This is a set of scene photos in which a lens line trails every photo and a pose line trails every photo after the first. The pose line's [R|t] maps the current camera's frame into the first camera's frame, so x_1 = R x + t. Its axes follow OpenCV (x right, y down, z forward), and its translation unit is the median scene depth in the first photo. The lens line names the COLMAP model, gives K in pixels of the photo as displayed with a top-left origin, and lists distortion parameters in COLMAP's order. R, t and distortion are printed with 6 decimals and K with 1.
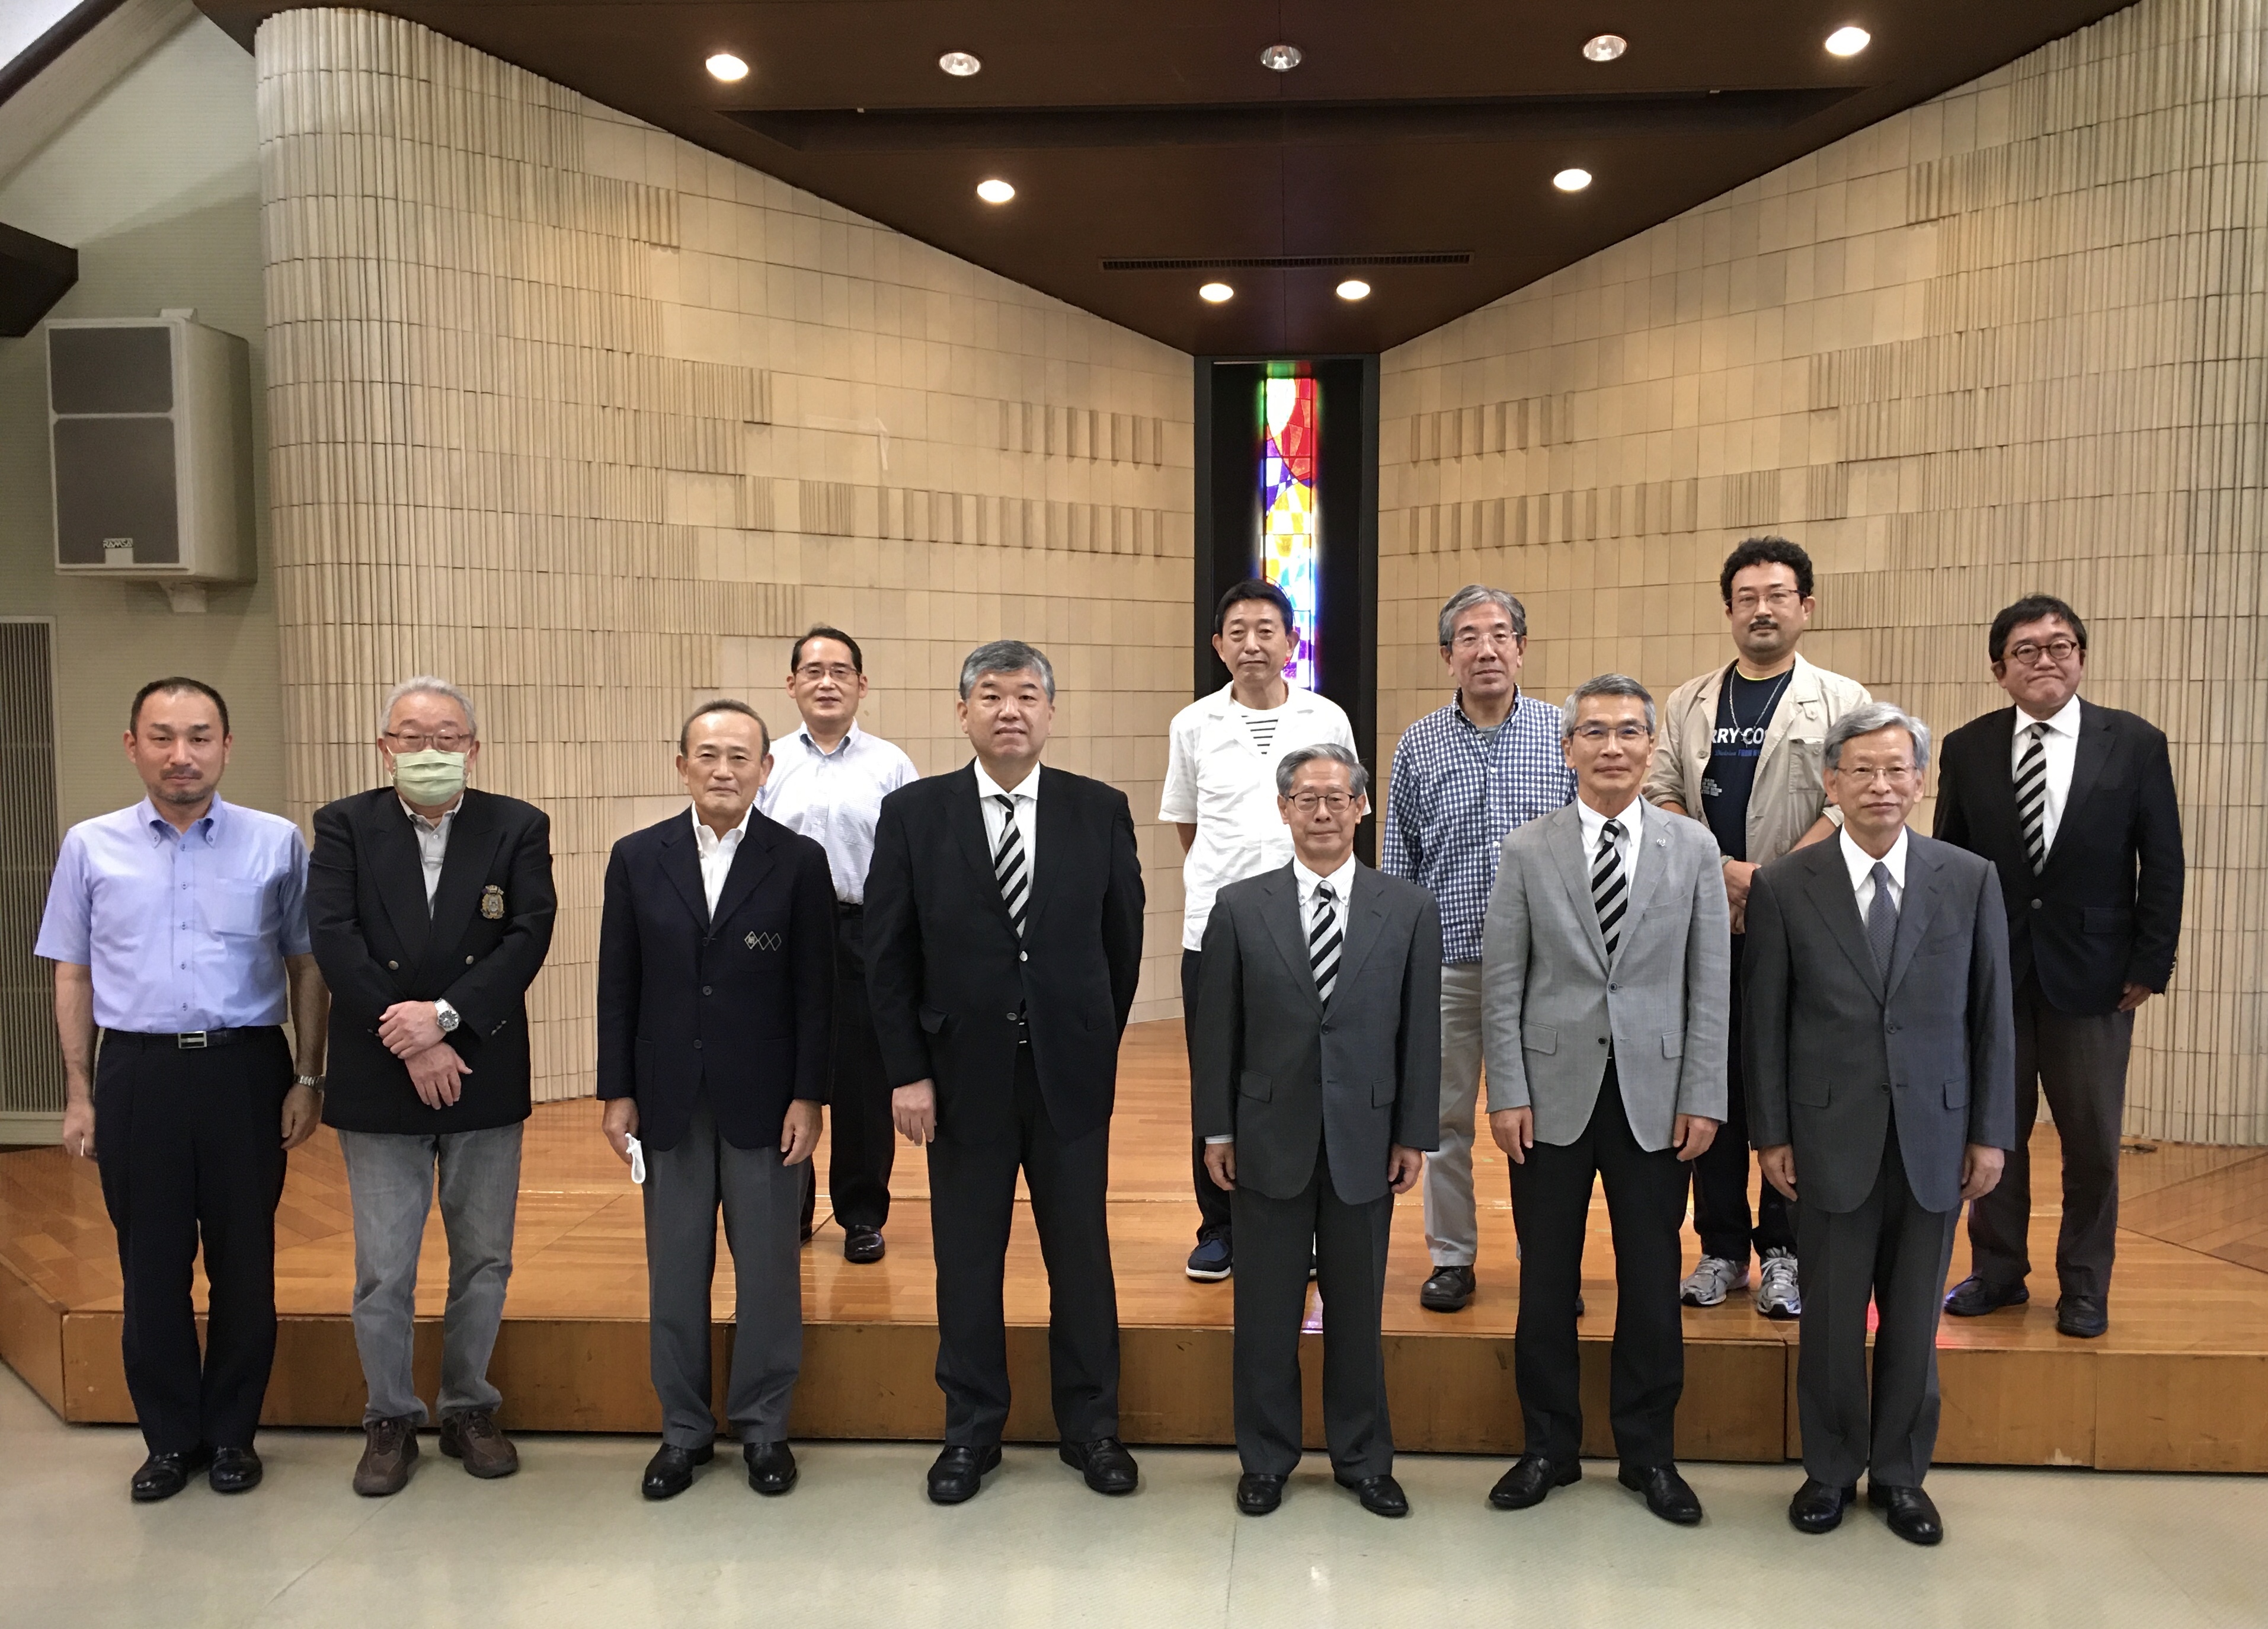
lens RADIAL K [[1886.0, 0, 1250.3], [0, 1886.0, 870.6], [0, 0, 1]] dist [0.034299, -0.024944]
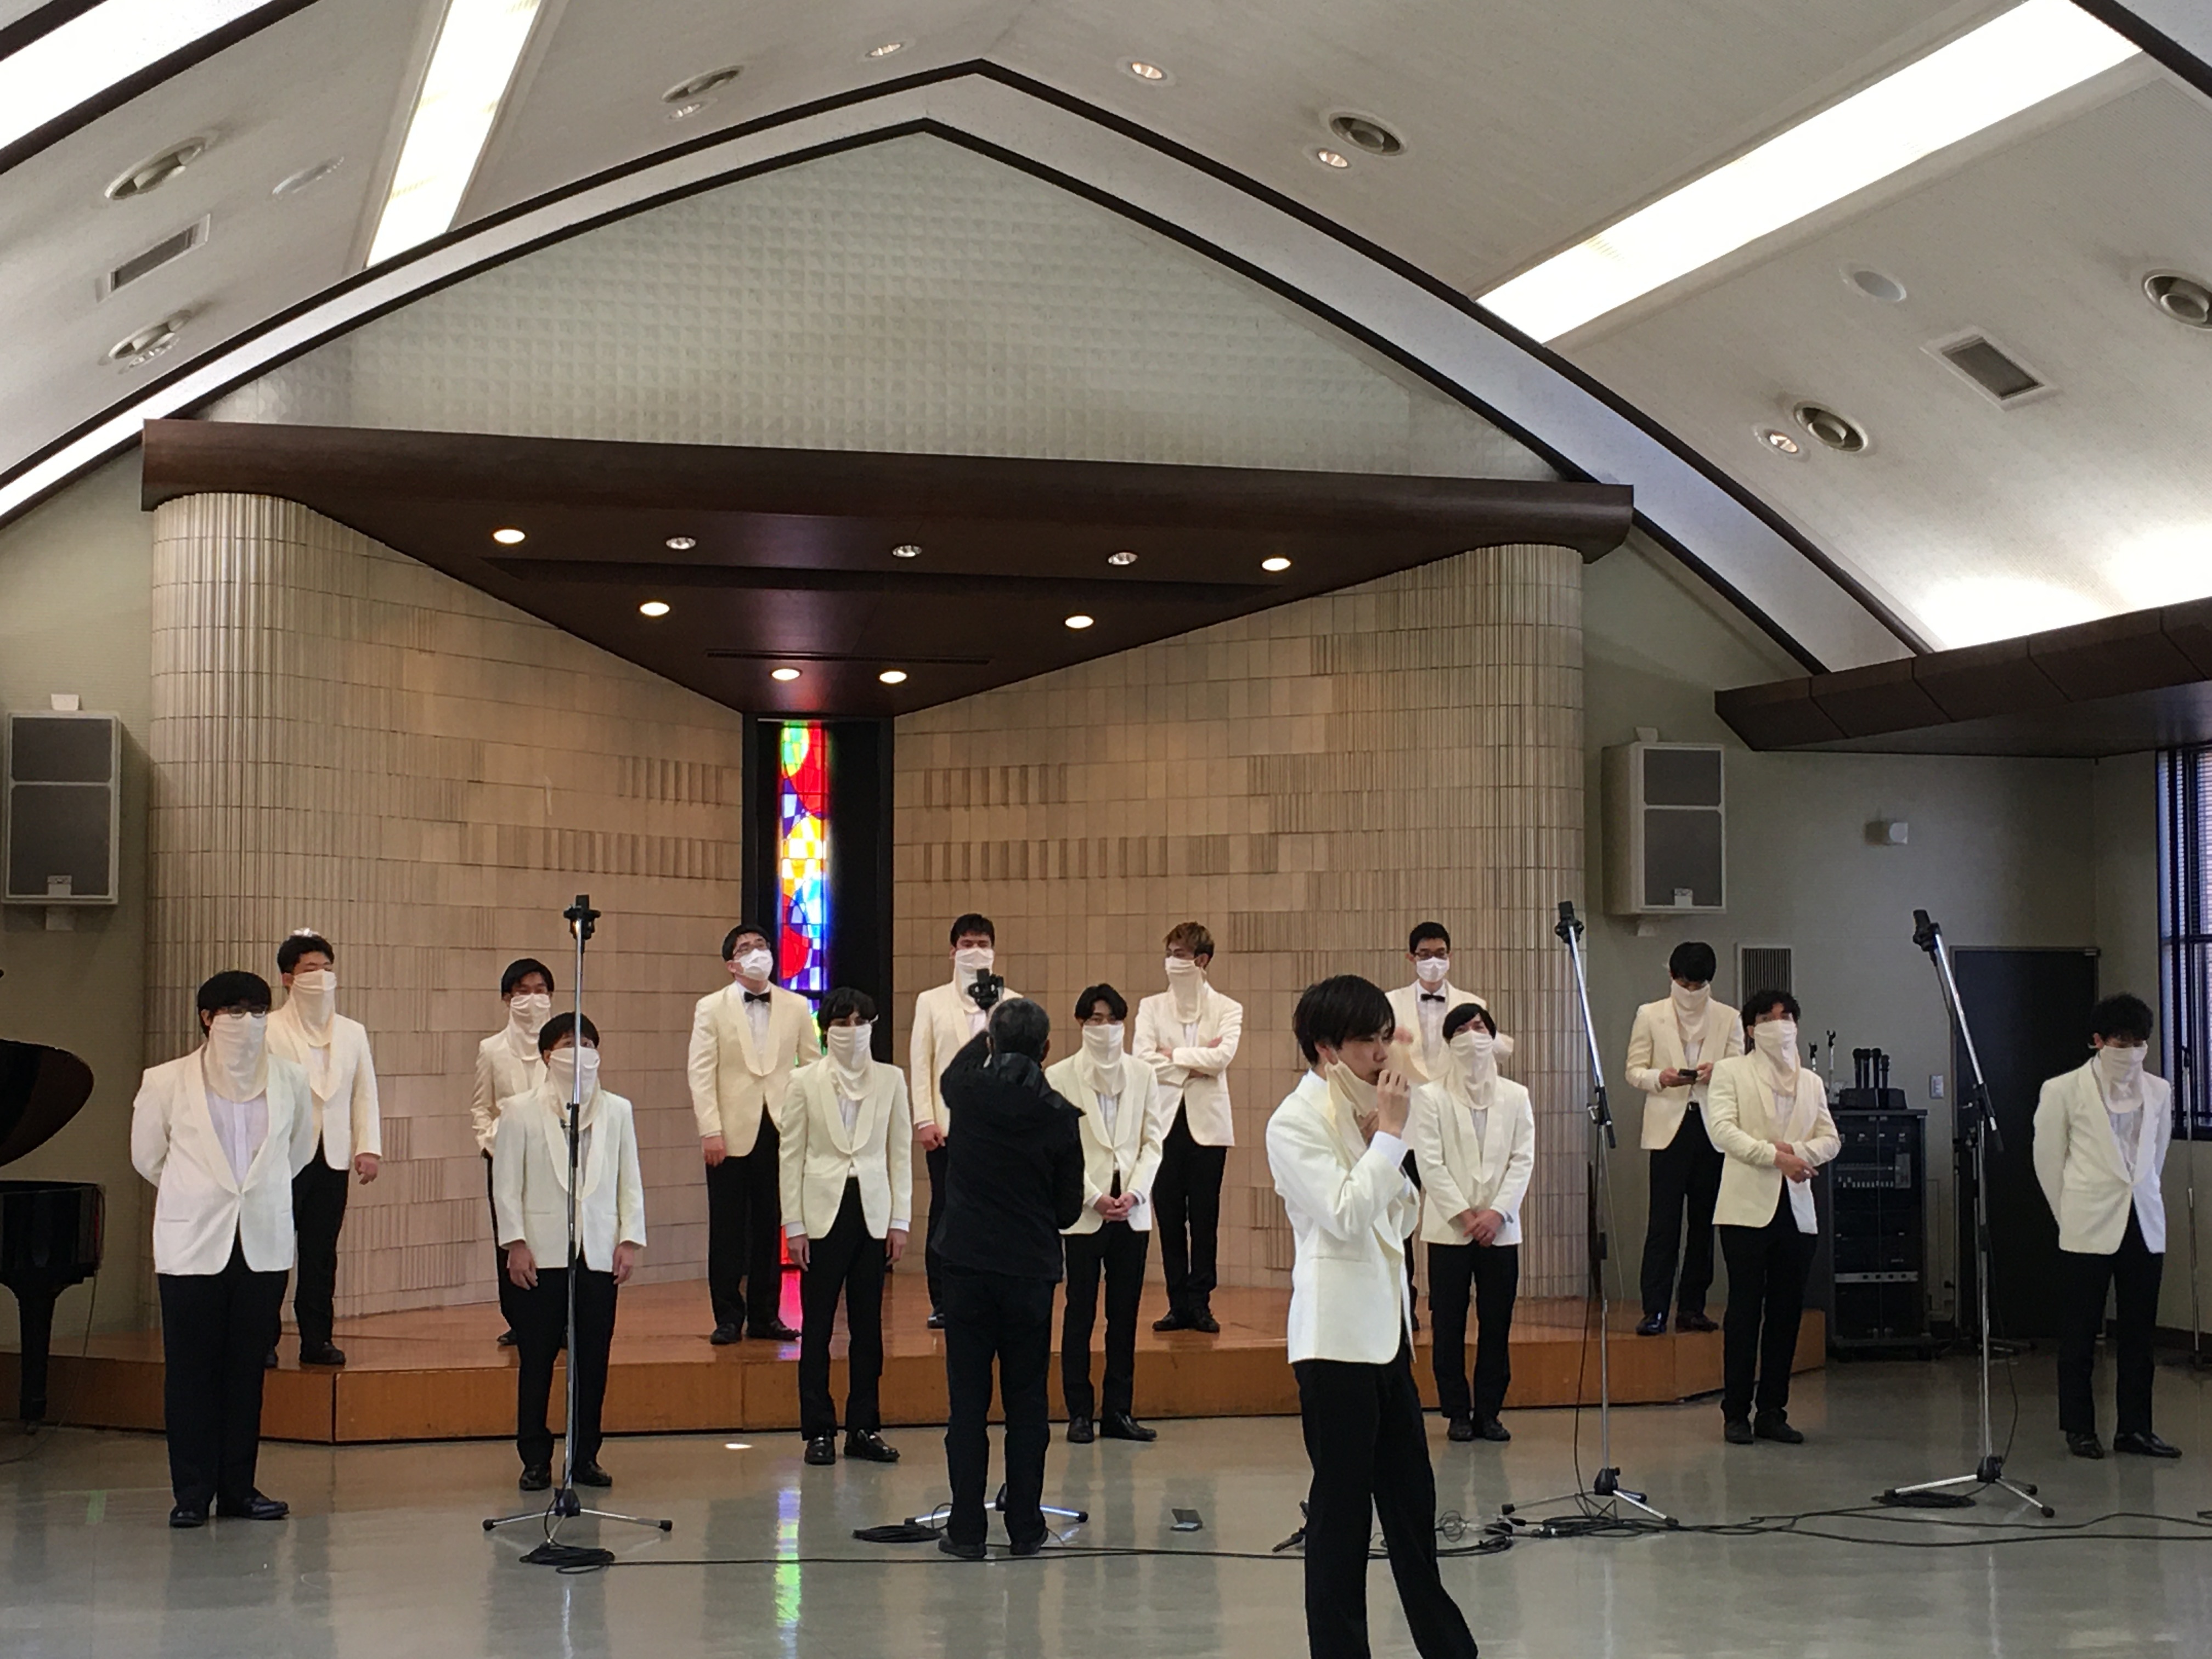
lens RADIAL K [[3543.5, 0, 1110.0], [0, 3543.5, 825.0], [0, 0, 1]] dist [0.325745, 0.000000]
pose [[0.946141, 0.021341, 0.323052, -0.587858], [0.025407, 0.989854, -0.139800, 0.129080], [-0.322757, 0.140478, 0.935999, -1.284214]]
